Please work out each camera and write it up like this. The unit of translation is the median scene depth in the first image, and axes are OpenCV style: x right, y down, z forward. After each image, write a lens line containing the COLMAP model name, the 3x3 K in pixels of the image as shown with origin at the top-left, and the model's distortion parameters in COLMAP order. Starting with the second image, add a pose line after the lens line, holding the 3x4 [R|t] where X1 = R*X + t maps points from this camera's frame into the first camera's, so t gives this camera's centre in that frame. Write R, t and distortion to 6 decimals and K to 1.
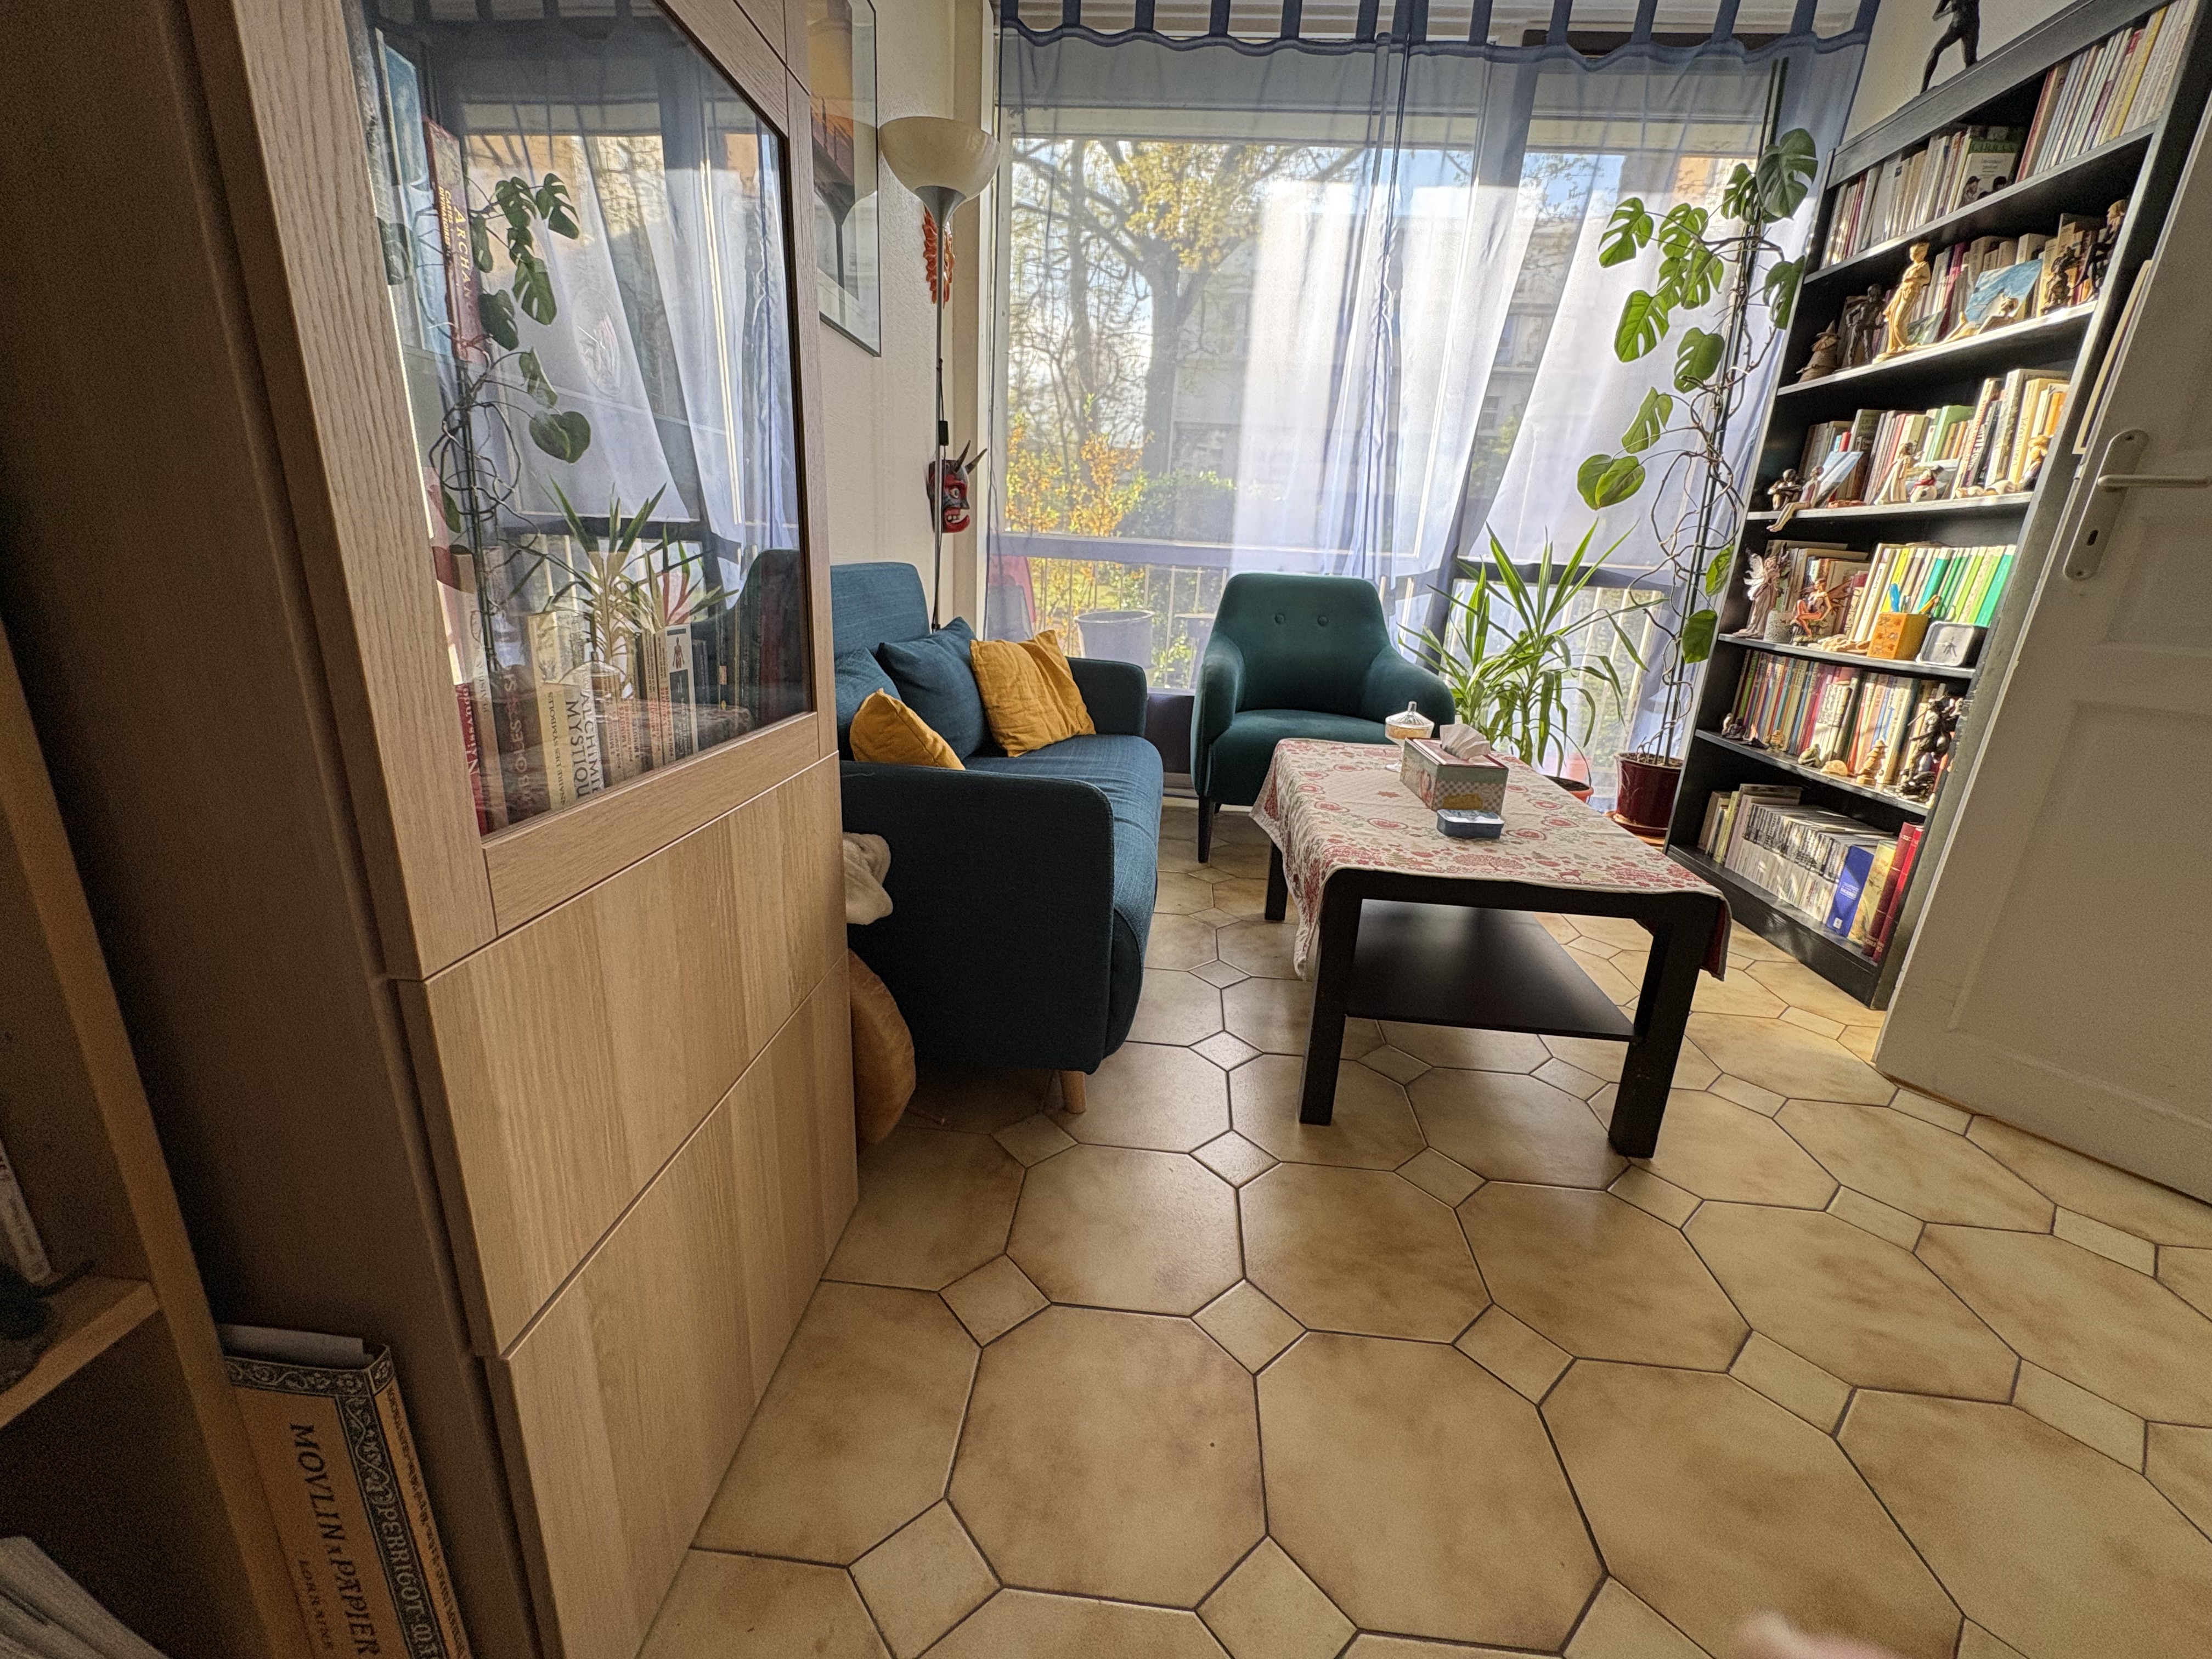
lens RADIAL K [[888.3, 0, 1106.0], [0, 888.3, 829.5], [0, 0, 1]] dist [0.001164, -0.000003]
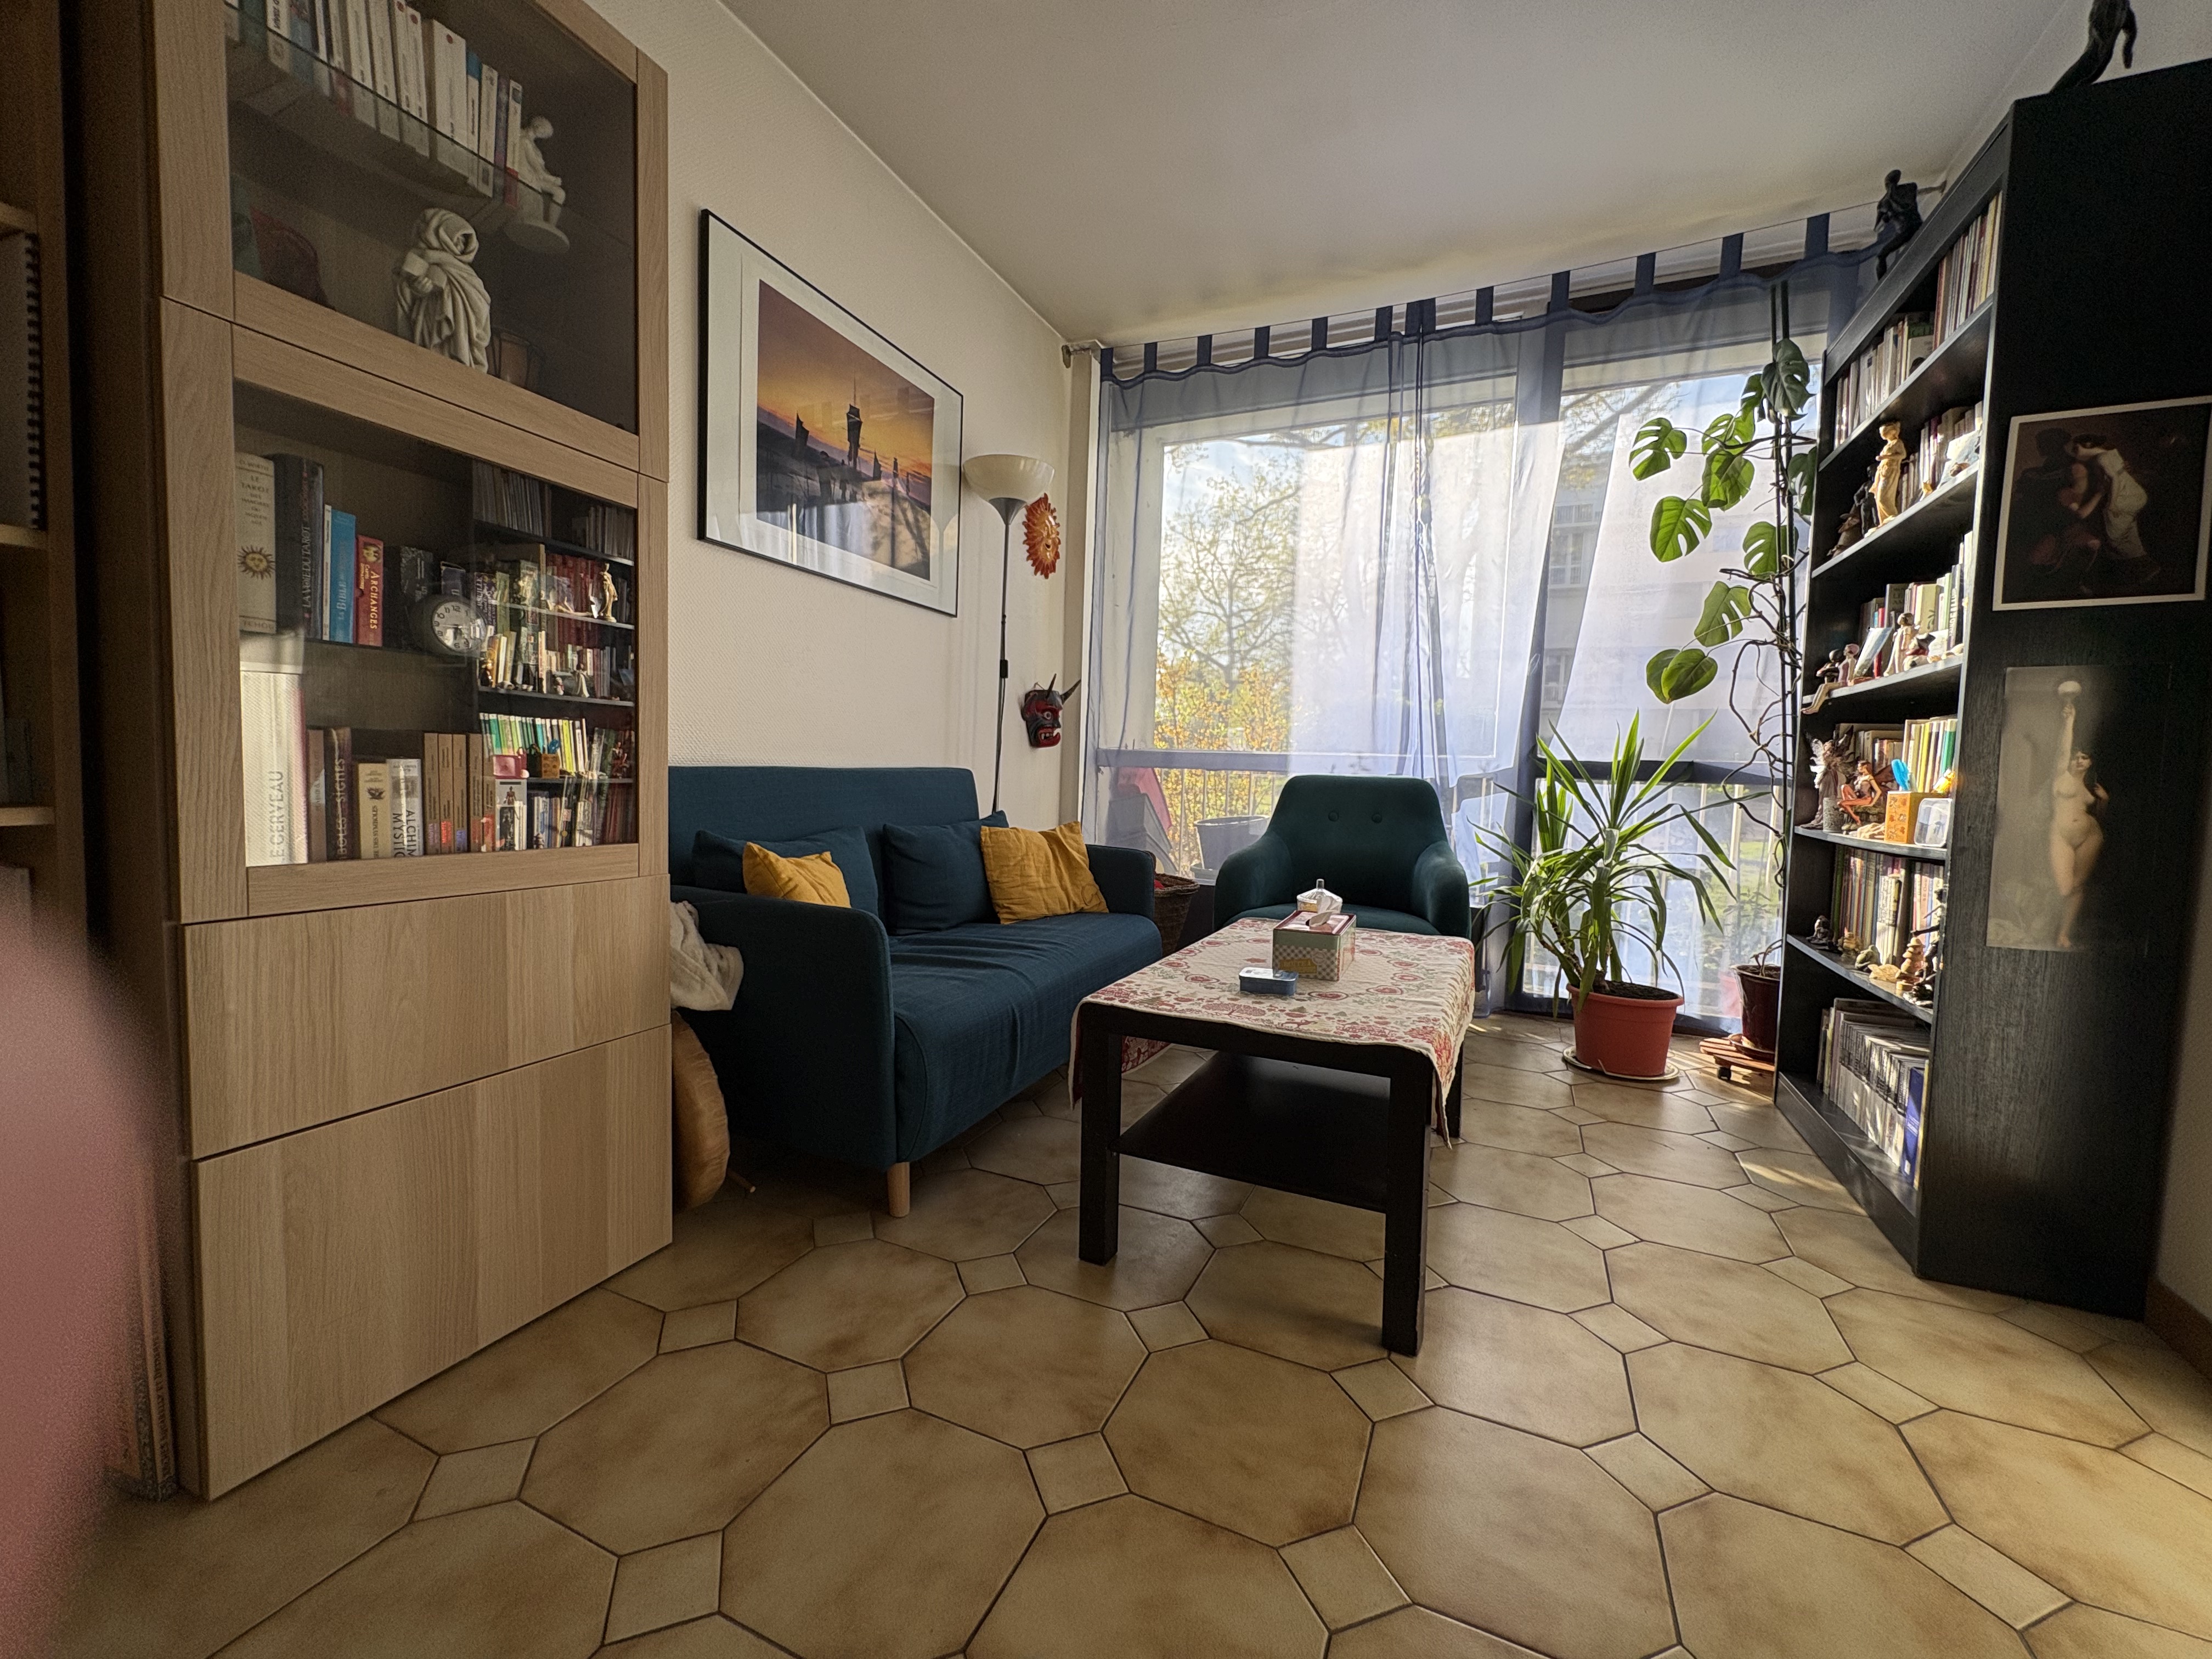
lens RADIAL K [[888.3, 0, 1106.0], [0, 888.3, 829.5], [0, 0, 1]] dist [0.001164, -0.000003]
pose [[0.940420, 0.000015, -0.340016, 0.372331], [-0.083721, 0.969223, -0.231513, 0.050171], [0.329548, 0.246186, 0.911477, -0.039231]]
